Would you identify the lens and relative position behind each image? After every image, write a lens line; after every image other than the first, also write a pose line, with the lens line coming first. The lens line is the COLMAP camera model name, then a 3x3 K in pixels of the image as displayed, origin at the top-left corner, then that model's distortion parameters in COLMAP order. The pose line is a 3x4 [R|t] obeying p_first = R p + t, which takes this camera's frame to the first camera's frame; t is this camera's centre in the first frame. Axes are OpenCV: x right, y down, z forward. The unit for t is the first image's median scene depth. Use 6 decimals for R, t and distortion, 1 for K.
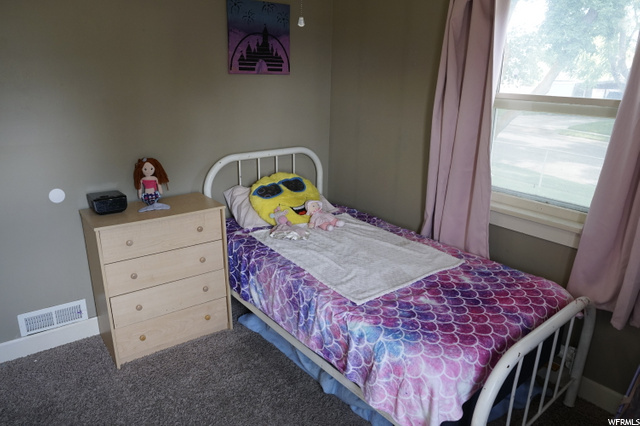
lens RADIAL K [[447.1, 0, 321.5], [0, 447.1, 214.5], [0, 0, 1]] dist [-0.057050, 0.006944]
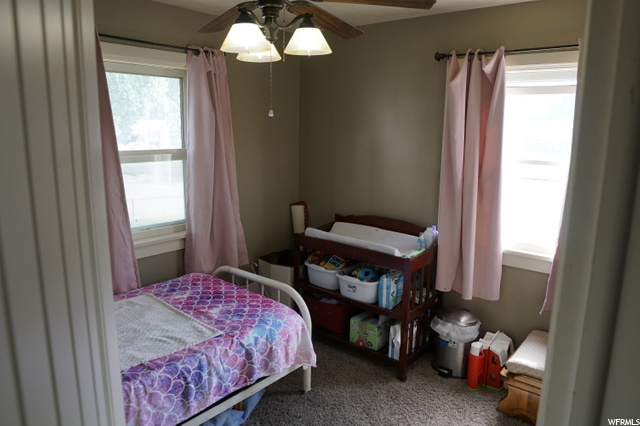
lens RADIAL K [[447.1, 0, 321.2], [0, 447.1, 211.9], [0, 0, 1]] dist [-0.057050, 0.006944]
pose [[-0.185402, -0.208766, 0.960231, -0.937965], [0.279139, 0.925729, 0.255161, -0.296061], [-0.942182, 0.315345, -0.113358, 0.710085]]
